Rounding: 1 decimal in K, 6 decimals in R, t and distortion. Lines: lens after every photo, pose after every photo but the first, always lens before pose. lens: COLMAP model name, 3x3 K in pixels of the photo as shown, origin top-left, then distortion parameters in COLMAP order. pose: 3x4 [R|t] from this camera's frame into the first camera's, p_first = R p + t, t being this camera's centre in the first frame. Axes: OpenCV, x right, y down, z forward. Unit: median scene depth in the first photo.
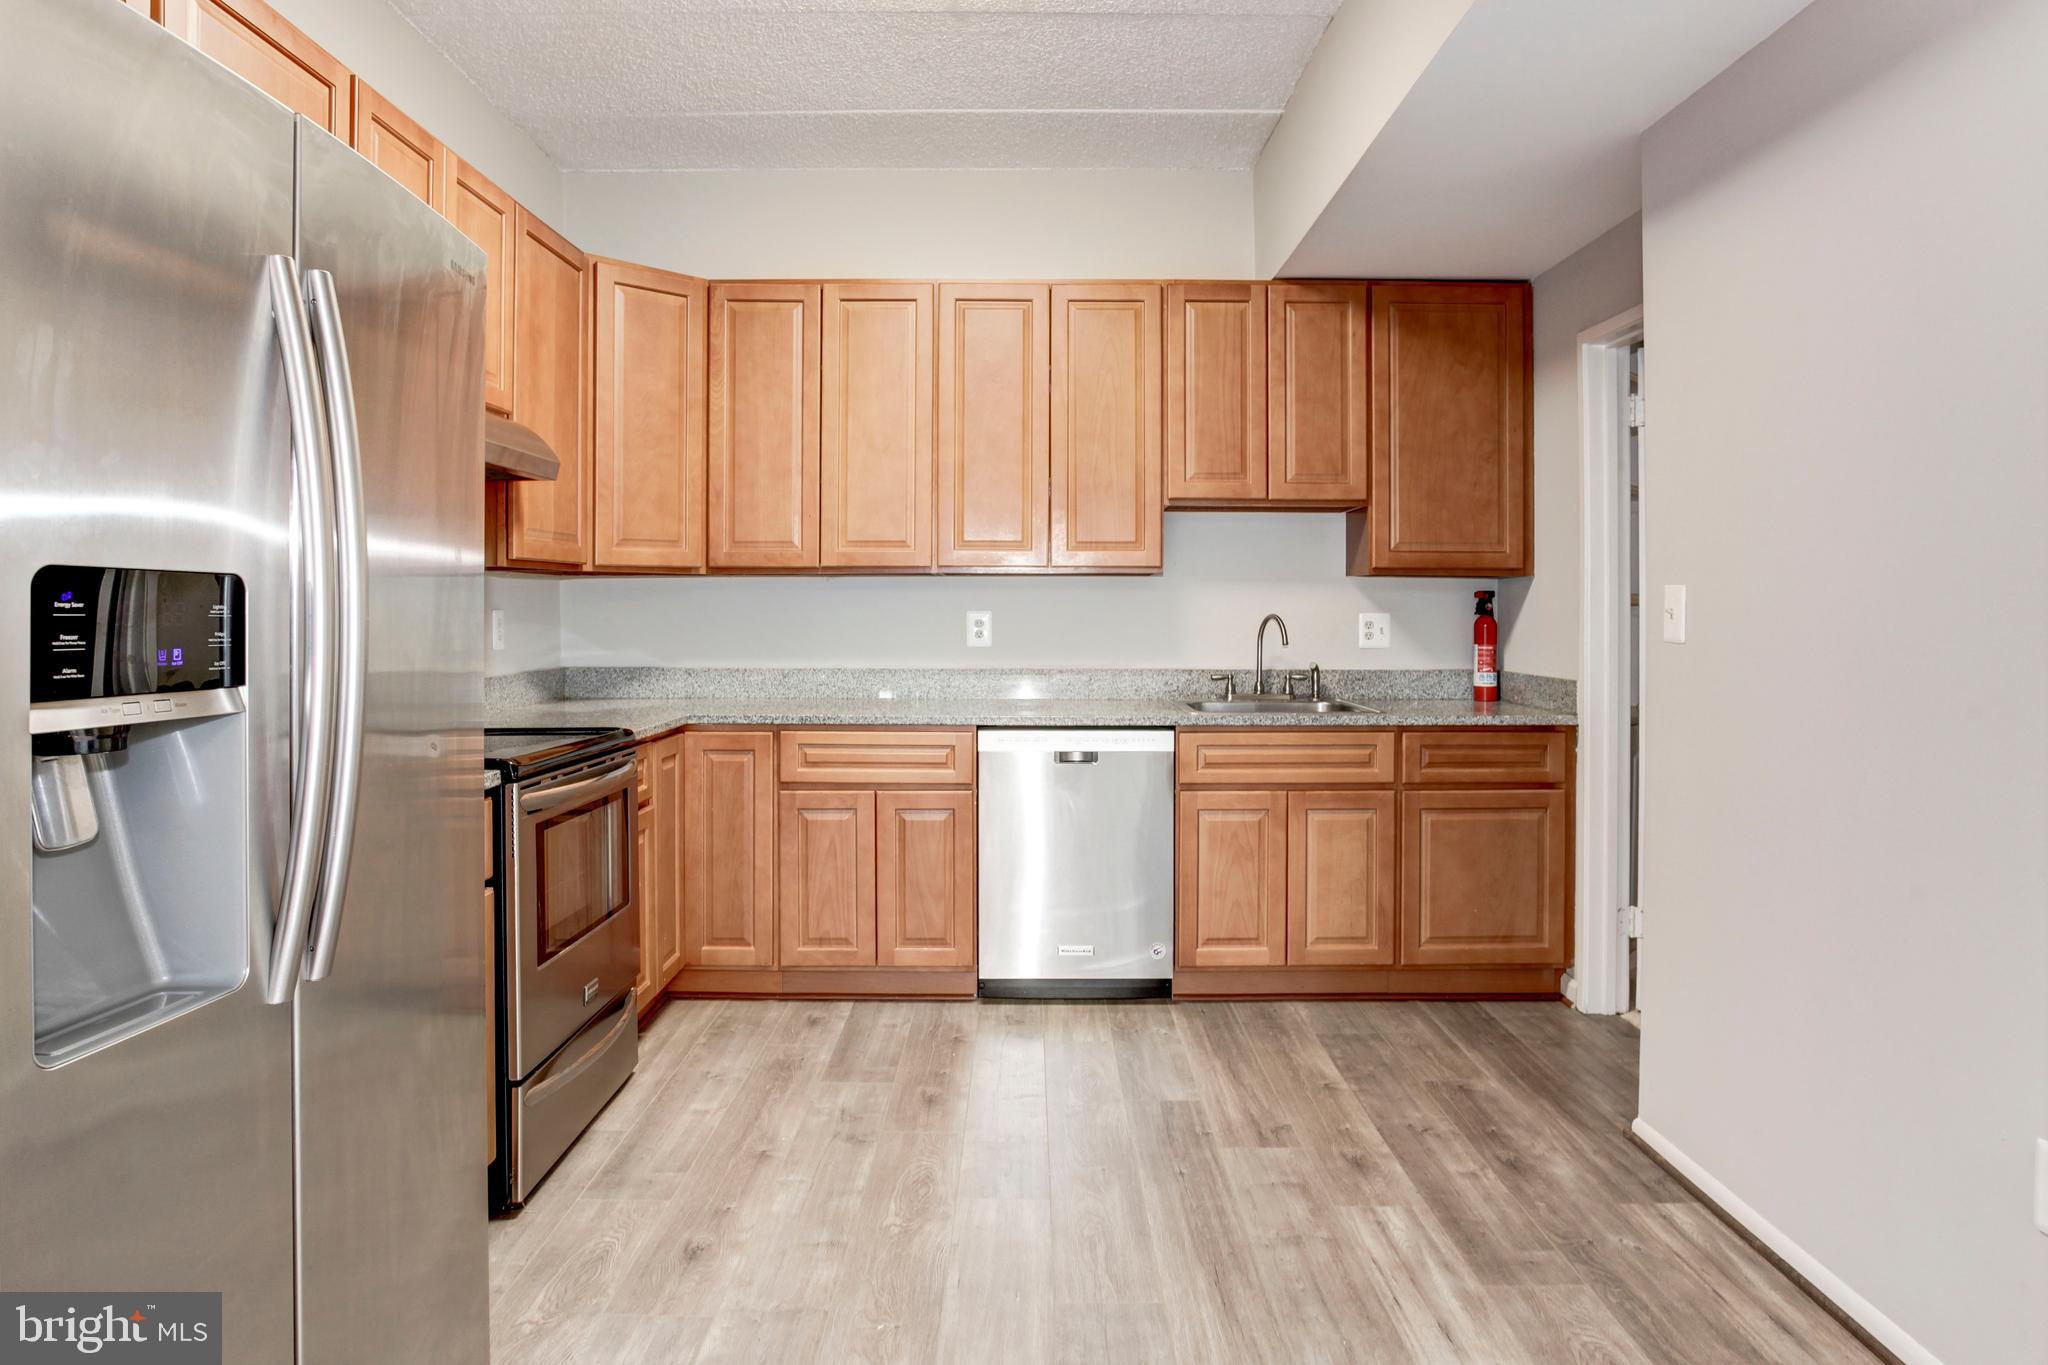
lens RADIAL K [[1214.7, 0, 1051.0], [0, 1214.7, 602.9], [0, 0, 1]] dist [-0.039340, 0.001333]
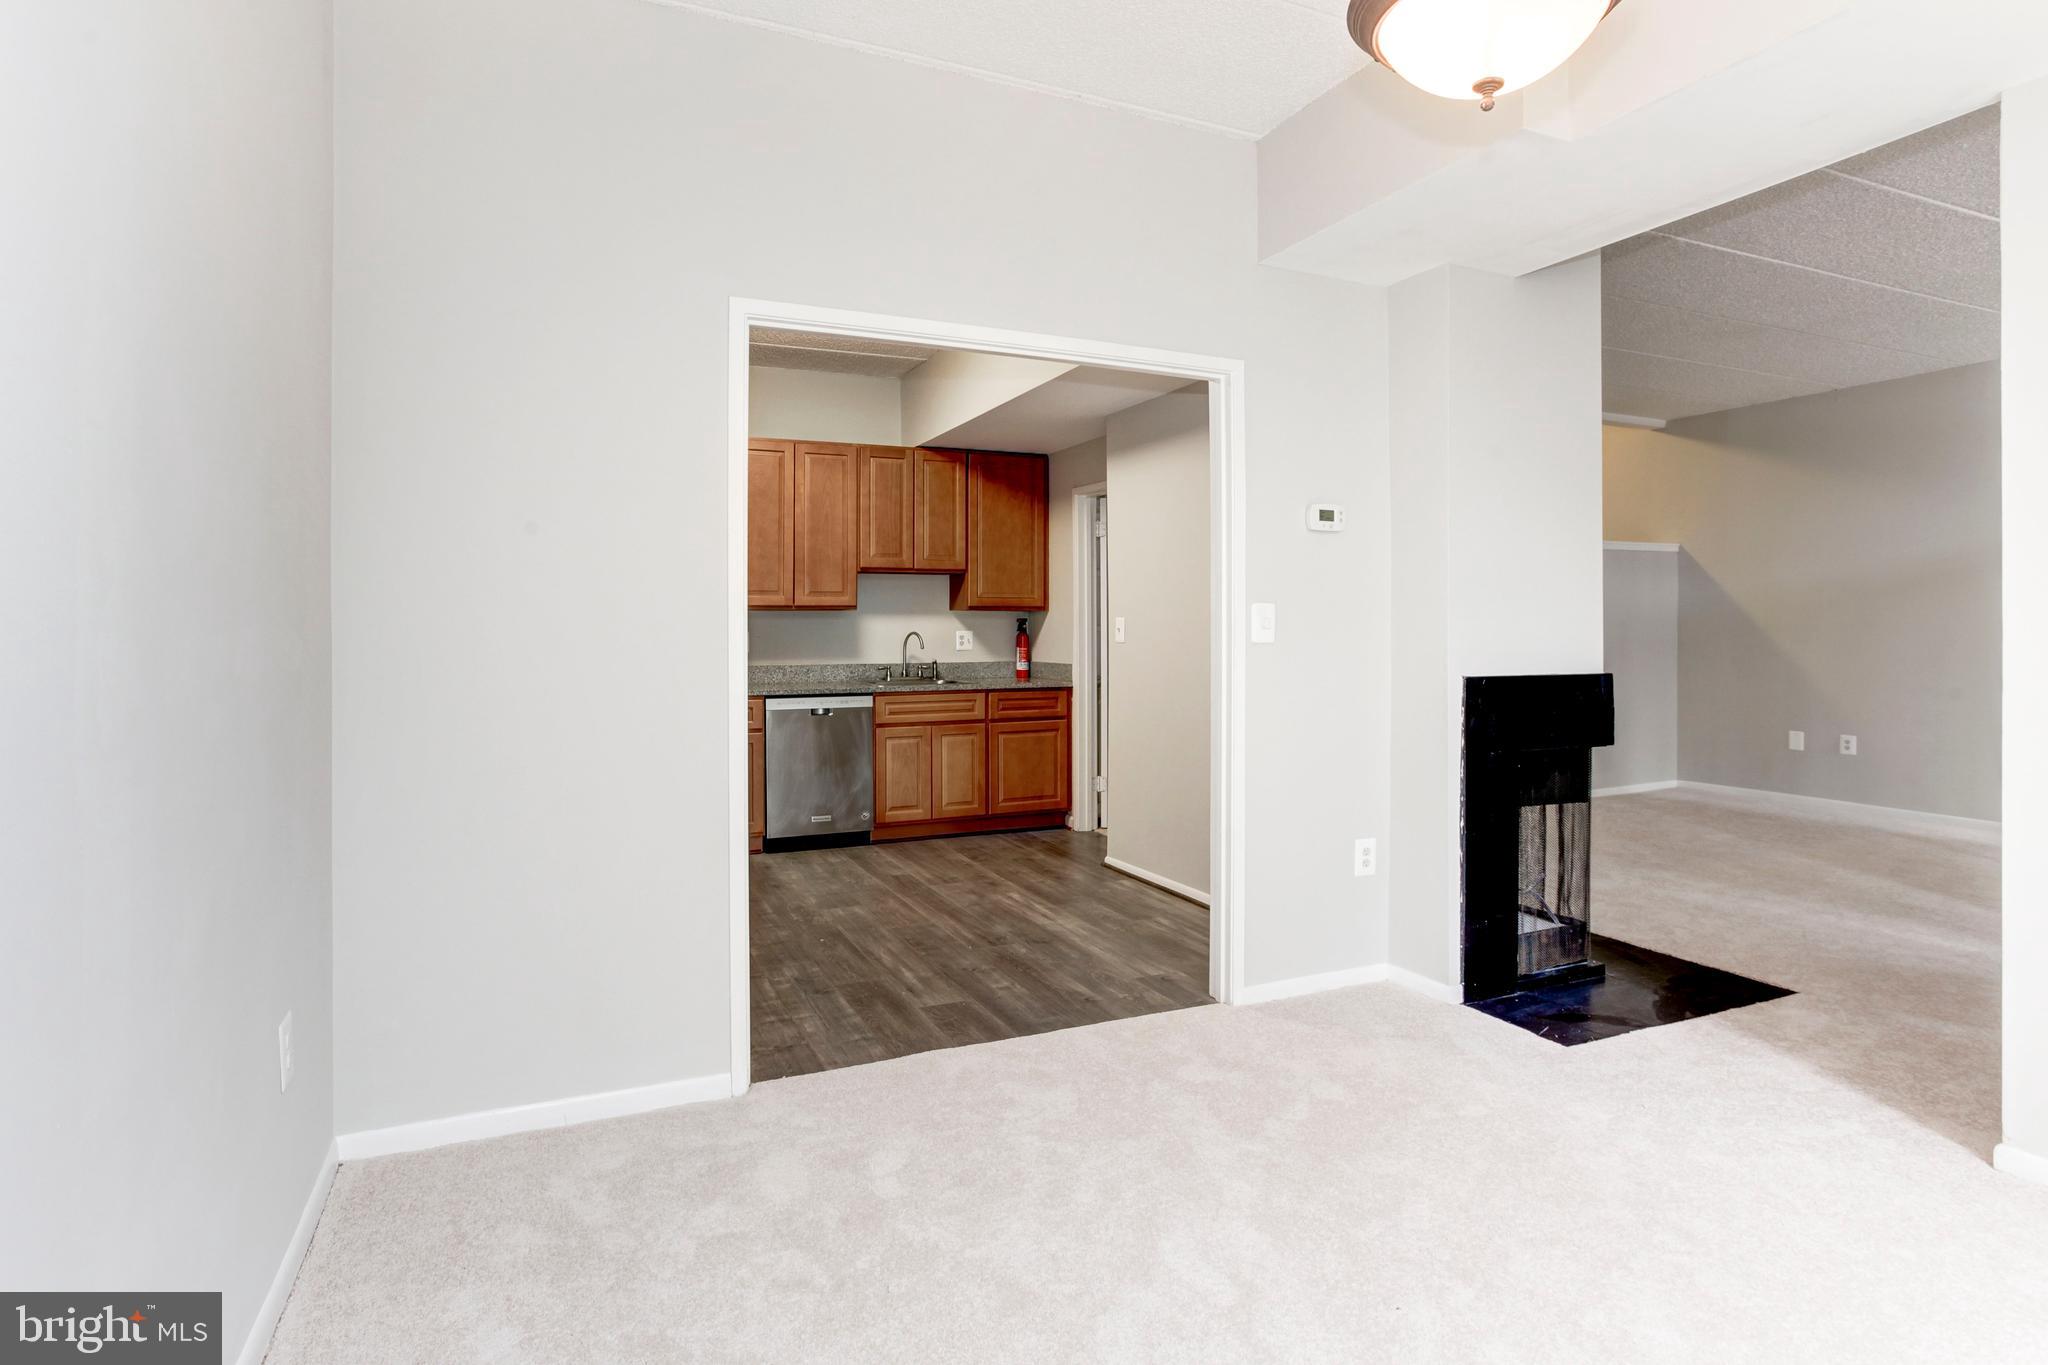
lens RADIAL K [[1045.6, 0, 1026.1], [0, 1045.6, 620.4], [0, 0, 1]] dist [-0.001504, 0.001427]
pose [[0.918425, -0.003236, 0.395583, -0.308341], [0.004410, 0.999988, -0.002059, -0.003906], [-0.395572, 0.003636, 0.918428, -0.541021]]
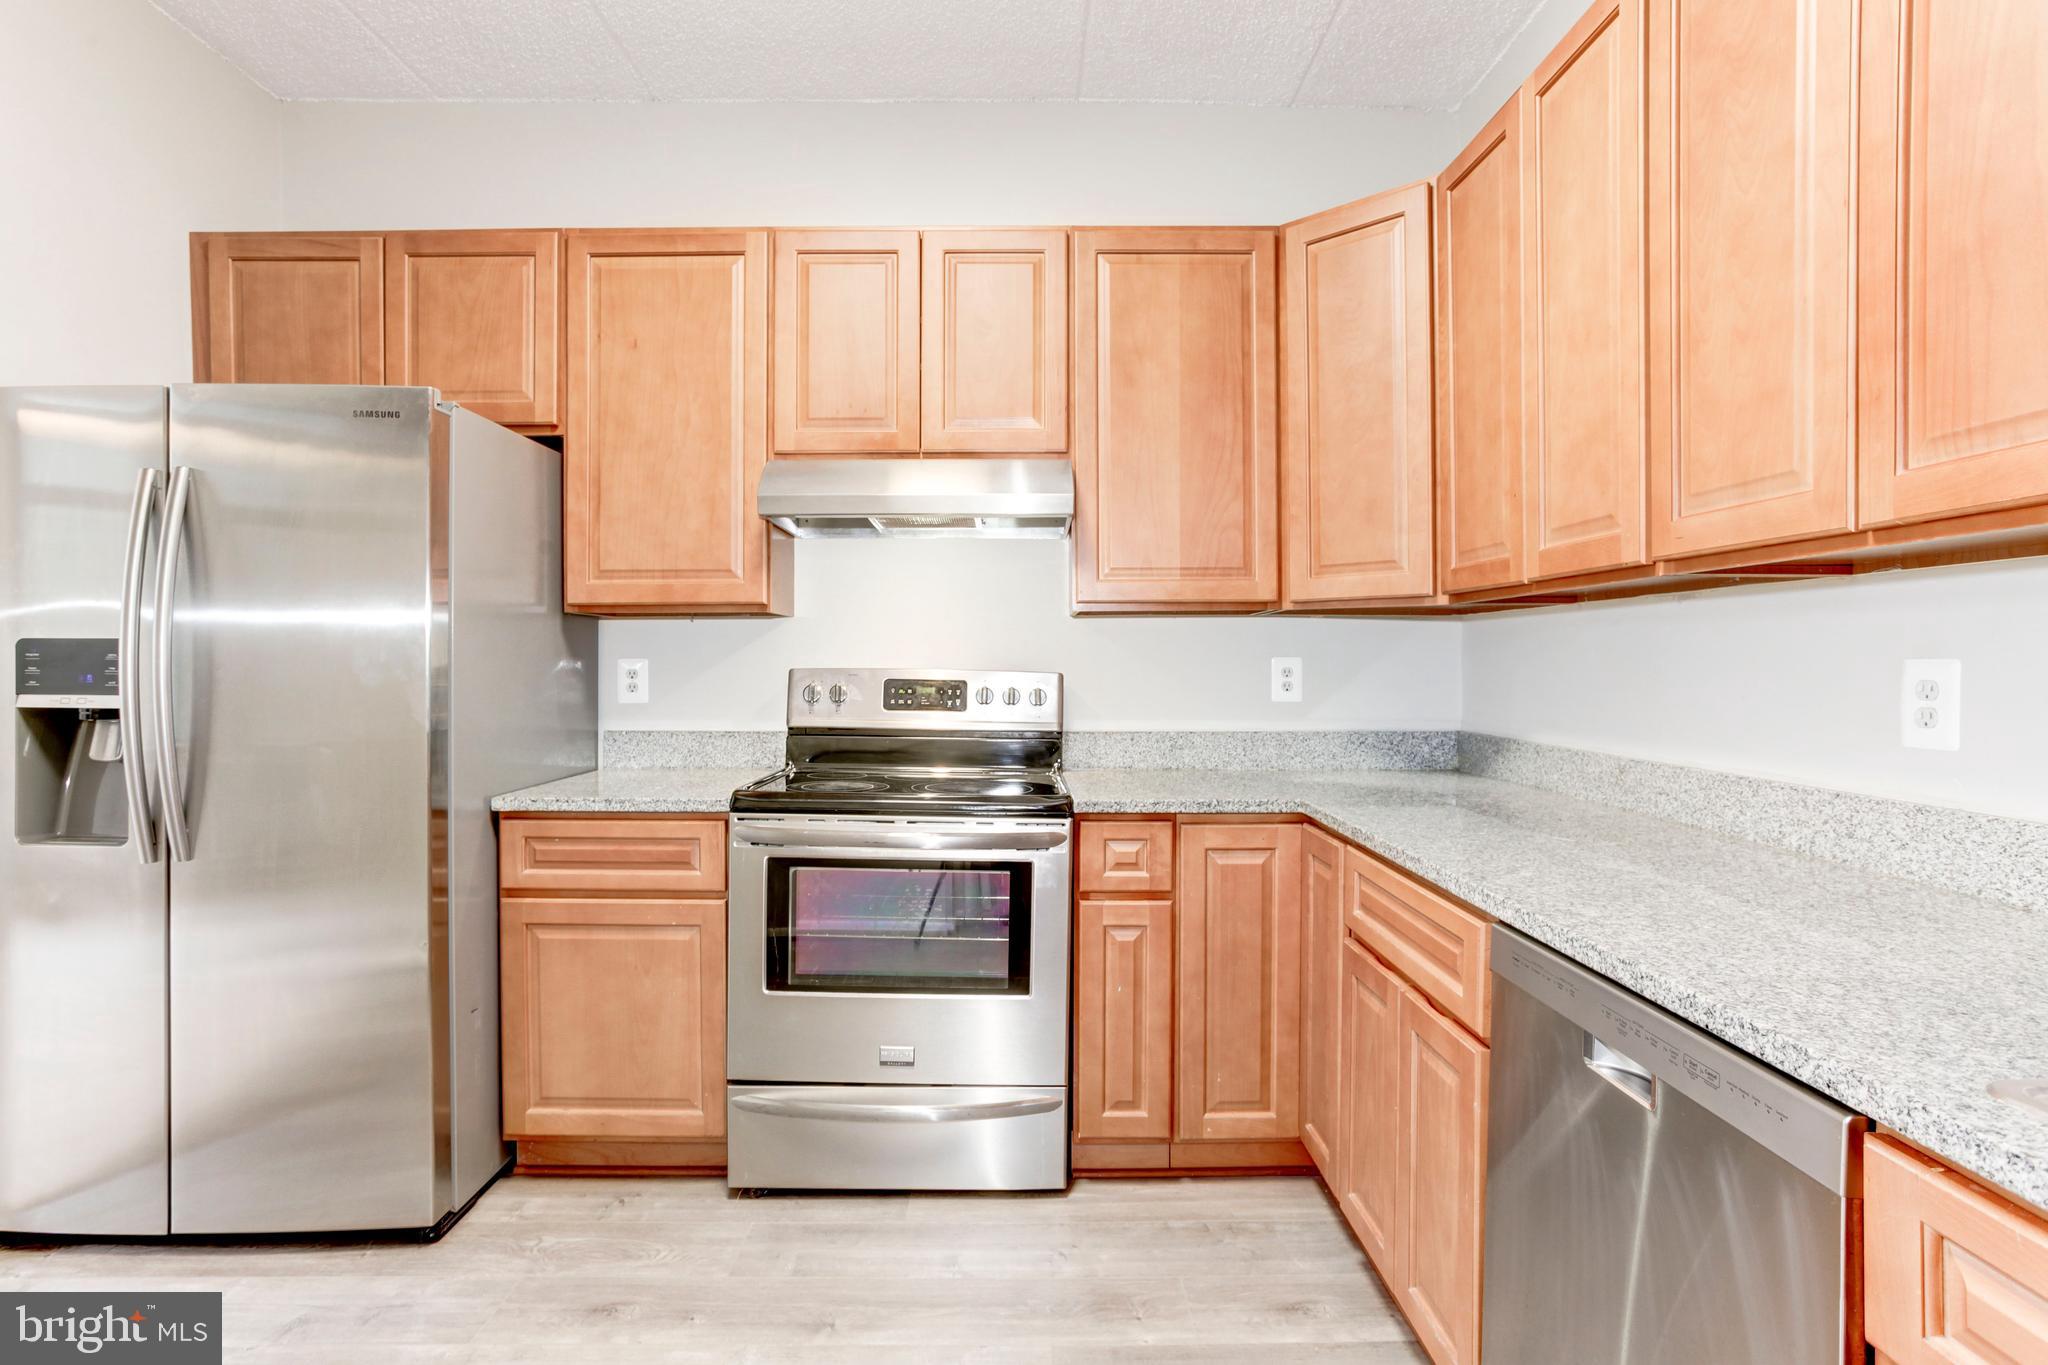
lens RADIAL K [[1037.2, 0, 1021.1], [0, 1037.2, 675.3], [0, 0, 1]] dist [-0.045126, 0.018634]
pose [[-0.020495, 0.016322, -0.999657, 0.312404], [0.005563, 0.999853, 0.016211, 0.005871], [0.999774, -0.005228, -0.020582, 0.814176]]
